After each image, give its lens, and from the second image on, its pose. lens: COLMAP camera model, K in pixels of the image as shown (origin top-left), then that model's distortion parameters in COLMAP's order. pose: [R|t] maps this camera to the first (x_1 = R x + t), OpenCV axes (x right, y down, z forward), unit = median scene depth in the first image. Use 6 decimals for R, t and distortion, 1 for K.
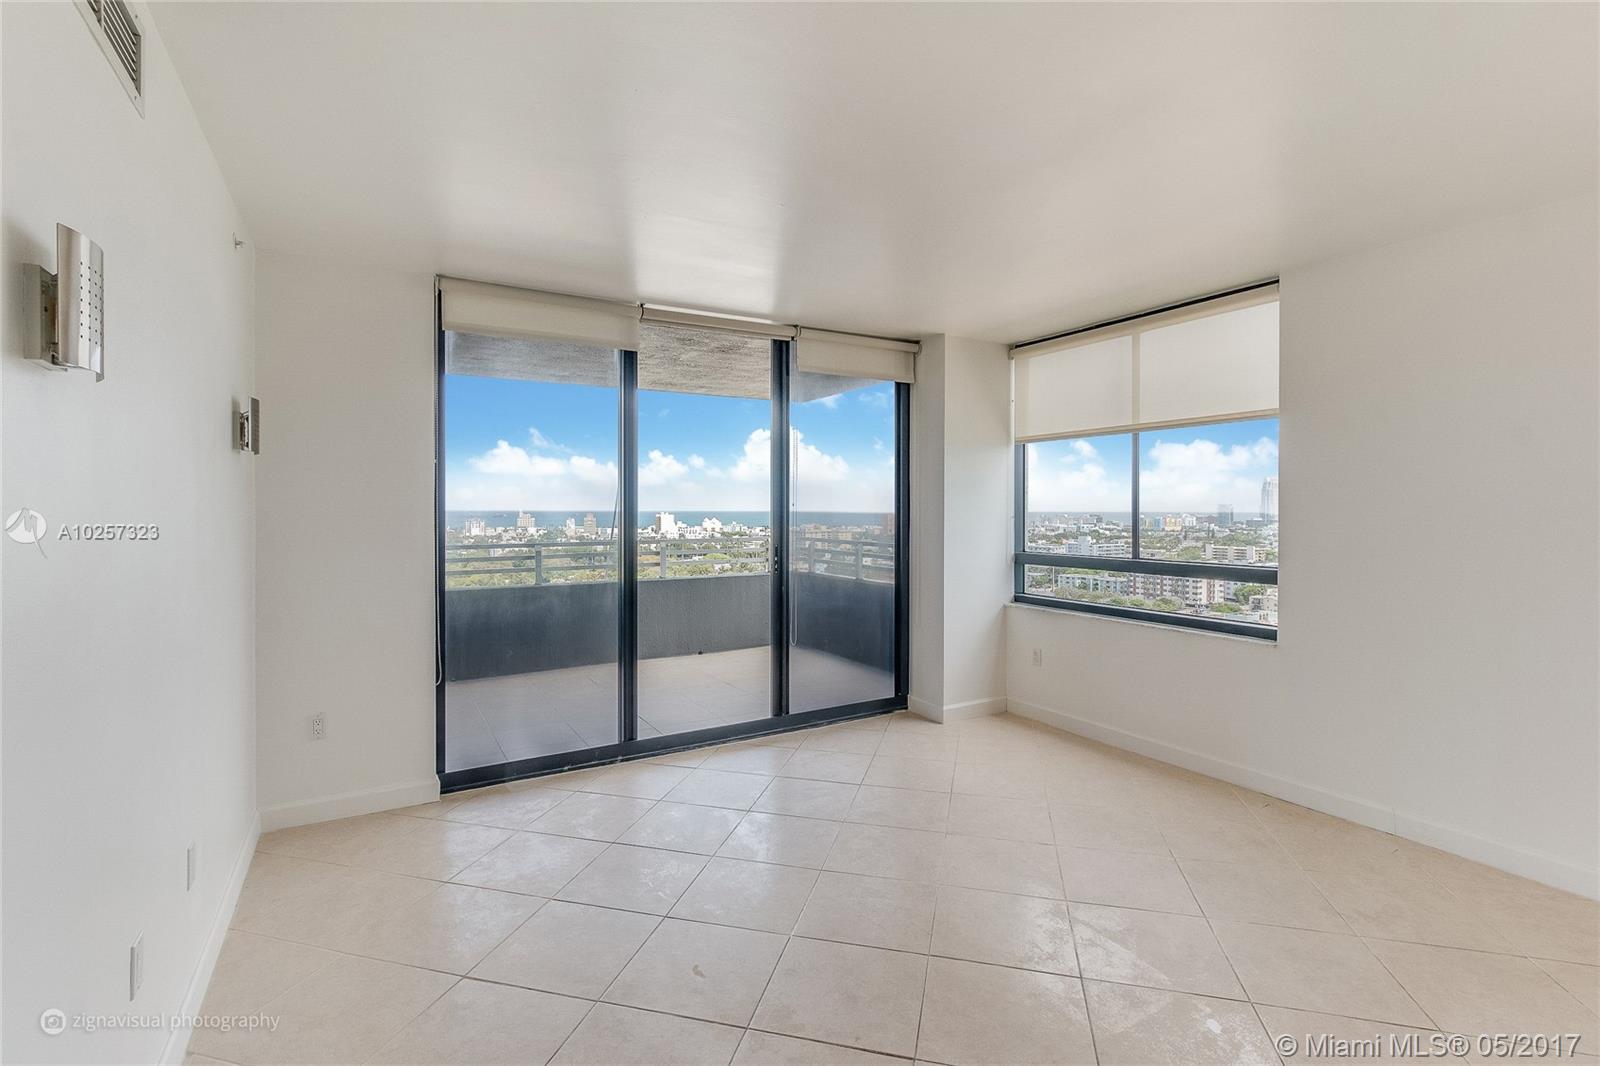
lens RADIAL K [[732.3, 0, 796.3], [0, 732.3, 514.7], [0, 0, 1]] dist [0.003201, 0.000407]
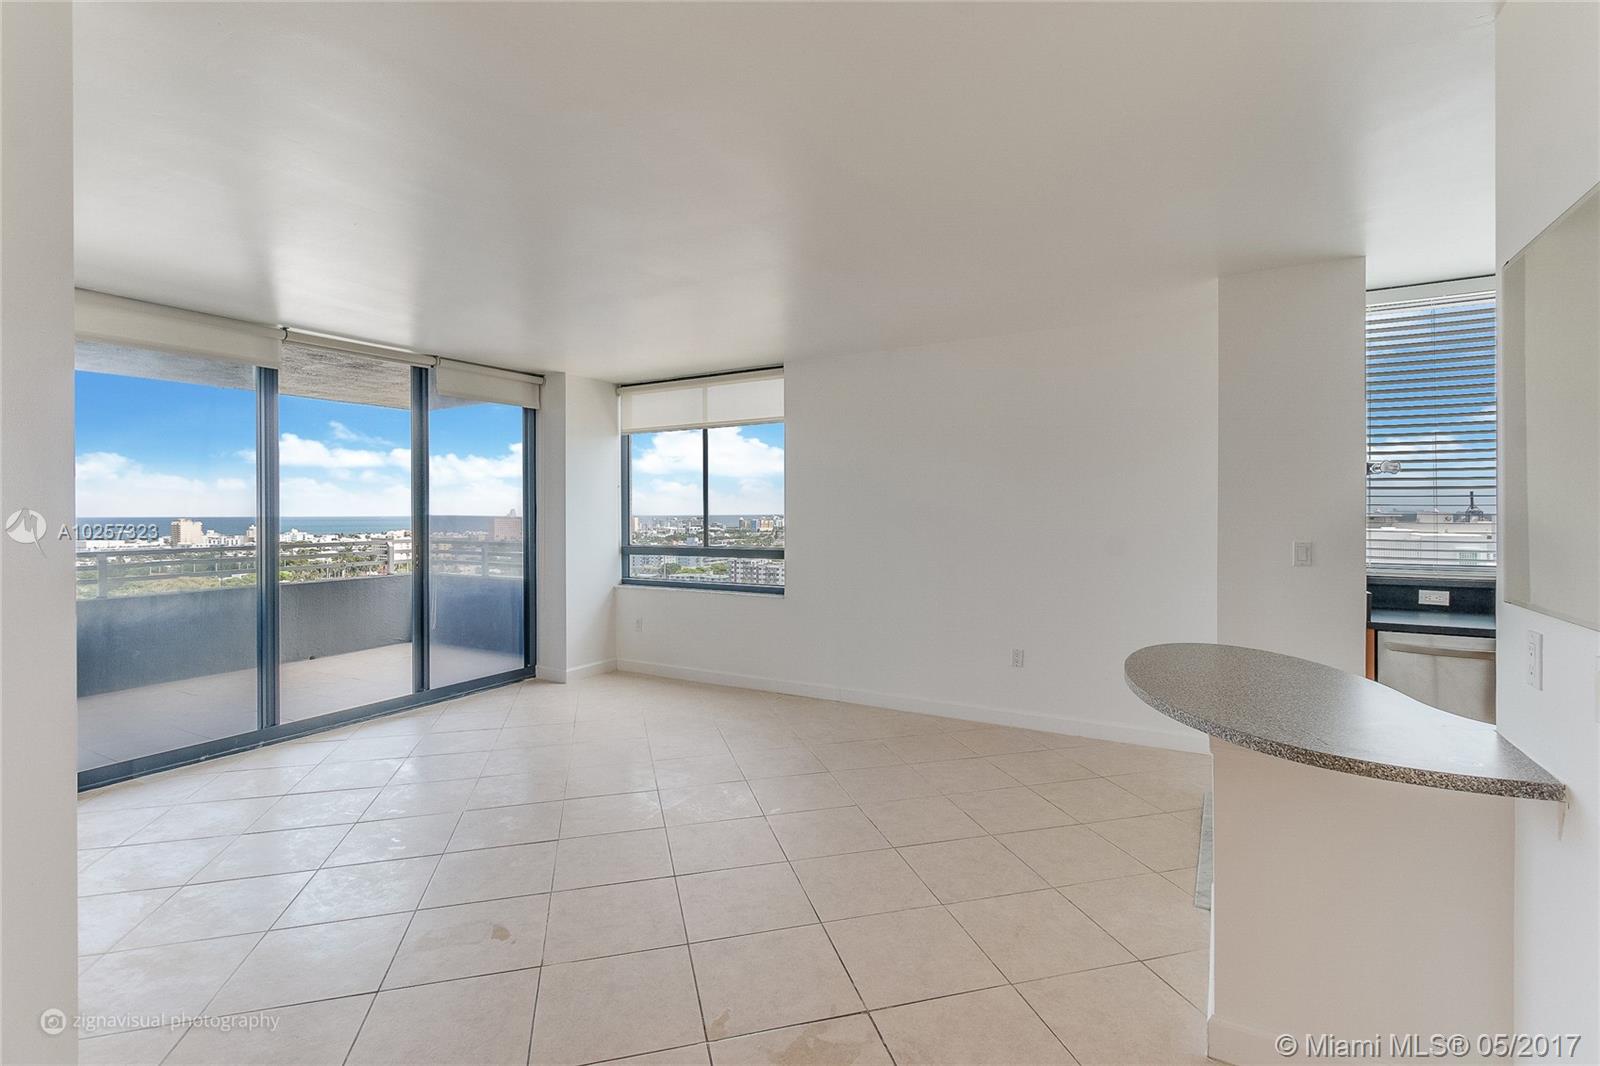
lens RADIAL K [[732.3, 0, 794.9], [0, 732.3, 513.9], [0, 0, 1]] dist [0.003201, 0.000407]
pose [[0.870854, -0.005739, 0.491509, -0.076714], [0.008740, 0.999955, -0.003810, 0.003759], [-0.491465, 0.007613, 0.870864, -0.300301]]
